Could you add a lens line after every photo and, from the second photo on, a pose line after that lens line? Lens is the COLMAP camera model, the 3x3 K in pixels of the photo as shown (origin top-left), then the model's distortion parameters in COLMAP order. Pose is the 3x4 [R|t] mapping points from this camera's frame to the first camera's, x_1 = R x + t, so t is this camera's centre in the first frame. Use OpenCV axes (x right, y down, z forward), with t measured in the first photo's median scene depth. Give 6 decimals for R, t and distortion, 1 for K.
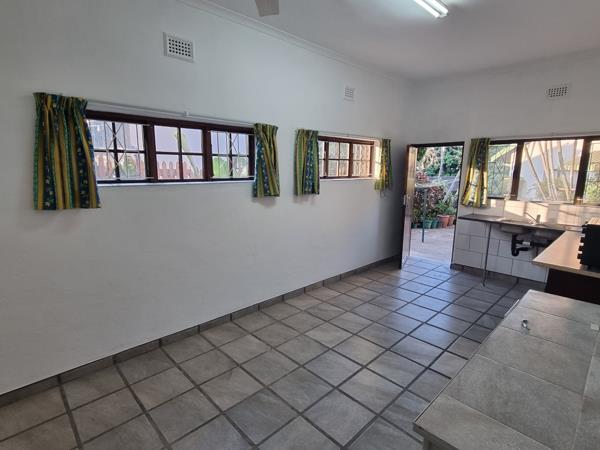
lens RADIAL K [[314.5, 0, 298.3], [0, 314.5, 223.0], [0, 0, 1]] dist [-0.004469, -0.000582]
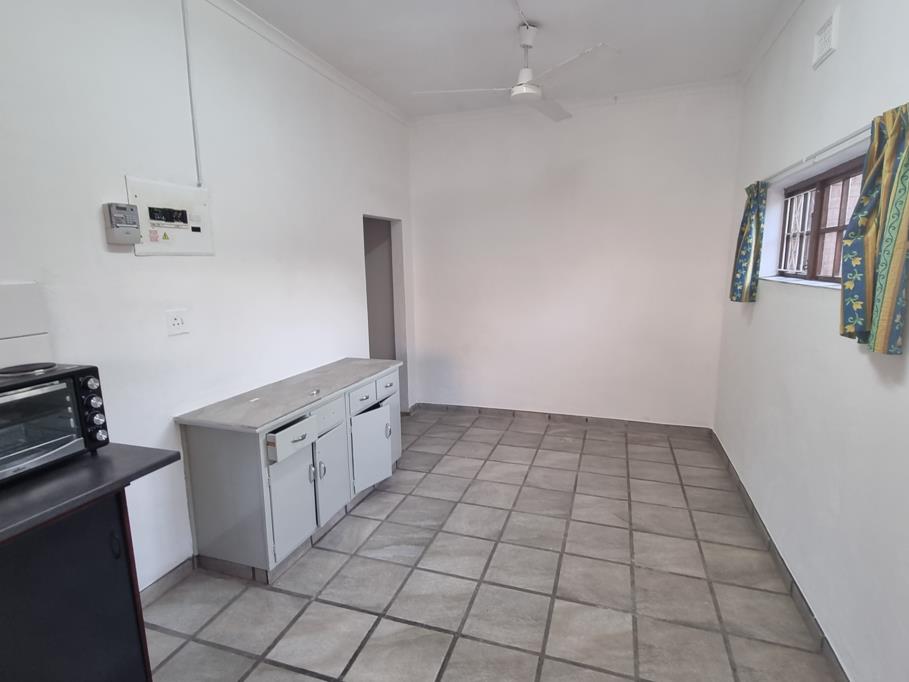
lens RADIAL K [[476.5, 0, 455.1], [0, 476.5, 342.0], [0, 0, 1]] dist [-0.004469, -0.000582]
pose [[-0.885921, 0.079894, -0.456903, 0.587412], [-0.075285, 0.947224, 0.311607, -0.245592], [0.457685, 0.310457, -0.833151, 1.472621]]
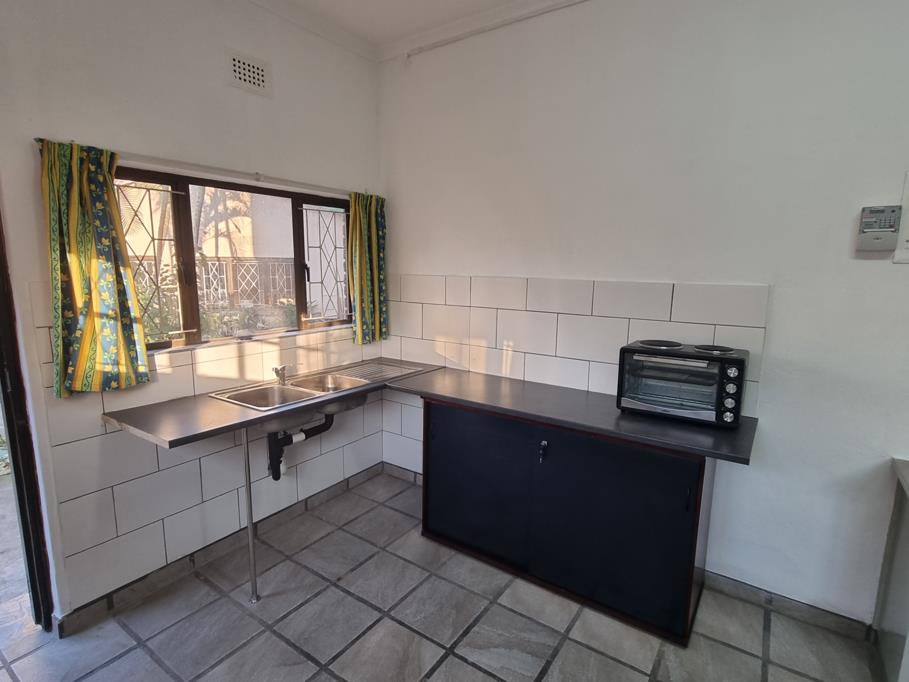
lens RADIAL K [[476.5, 0, 453.5], [0, 476.5, 341.5], [0, 0, 1]] dist [-0.004469, -0.000582]
pose [[-0.188536, -0.170207, 0.967204, 0.148176], [0.156740, 0.967027, 0.200729, -0.225447], [-0.969478, 0.189445, -0.155641, 1.290978]]
